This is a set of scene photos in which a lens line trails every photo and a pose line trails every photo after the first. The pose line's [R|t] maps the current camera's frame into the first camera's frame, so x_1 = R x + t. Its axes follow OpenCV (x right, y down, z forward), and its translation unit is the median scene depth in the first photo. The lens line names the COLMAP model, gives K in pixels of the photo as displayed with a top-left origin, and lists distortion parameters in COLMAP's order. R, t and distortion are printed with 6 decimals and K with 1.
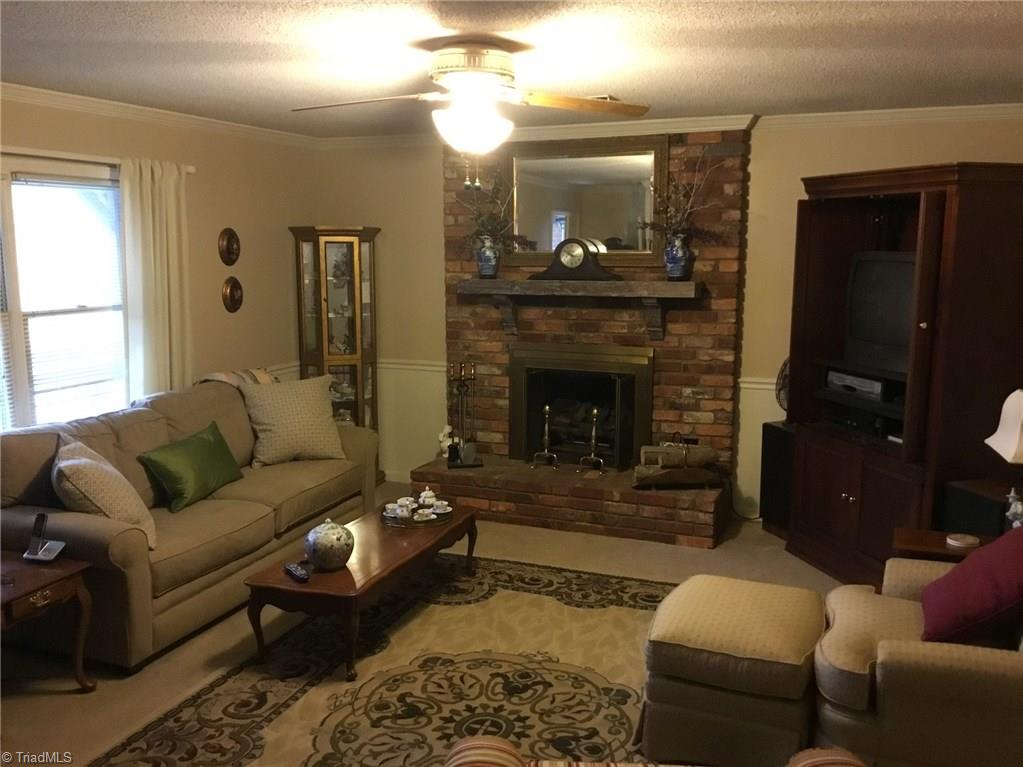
lens RADIAL K [[935.5, 0, 518.1], [0, 935.5, 388.9], [0, 0, 1]] dist [0.049230, 0.000000]
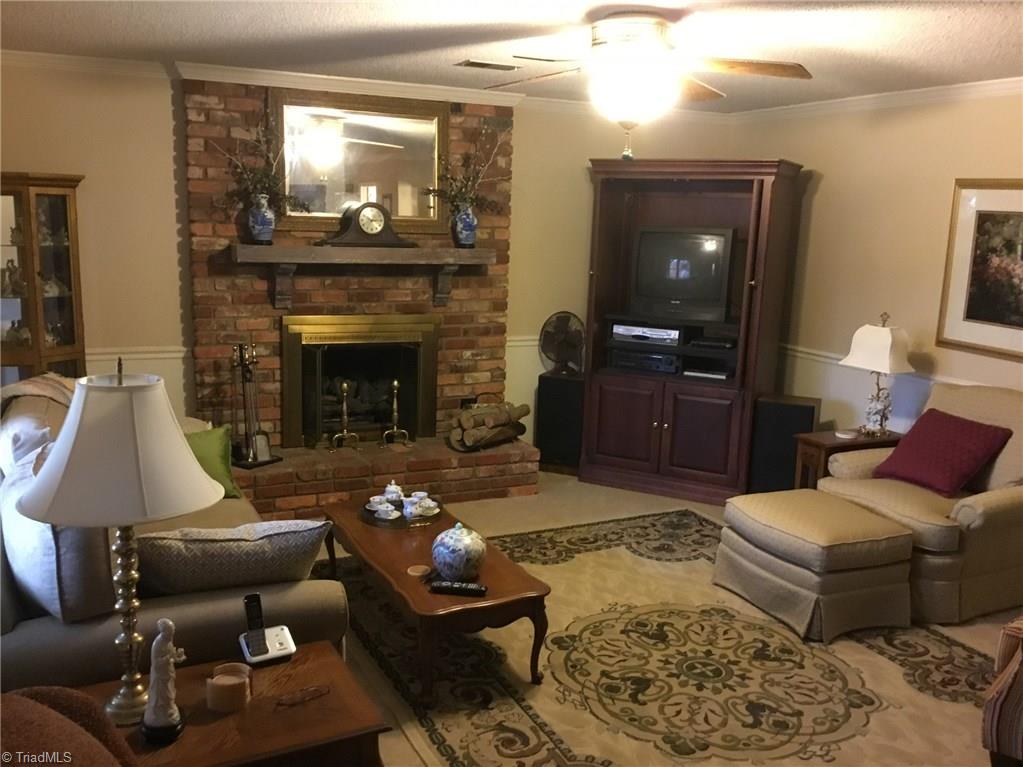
lens RADIAL K [[935.5, 0, 526.5], [0, 935.5, 390.1], [0, 0, 1]] dist [0.049230, 0.000000]
pose [[0.678833, -0.114339, 0.725336, -0.547880], [0.083011, 0.993420, 0.078909, -0.035237], [-0.729585, 0.006645, 0.683857, 0.244875]]
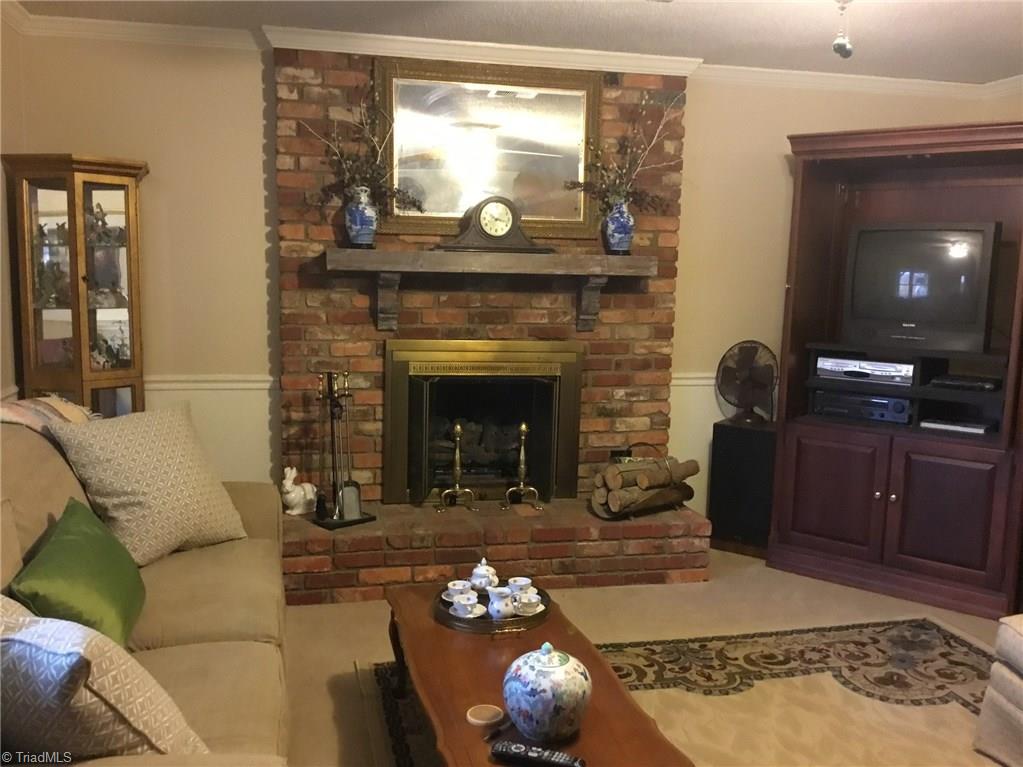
lens RADIAL K [[935.5, 0, 518.3], [0, 935.5, 391.1], [0, 0, 1]] dist [0.049230, 0.000000]
pose [[0.822284, -0.056495, 0.566267, -0.360969], [0.067009, 0.997750, 0.002237, -0.007202], [-0.565119, 0.036106, 0.824219, 0.388047]]
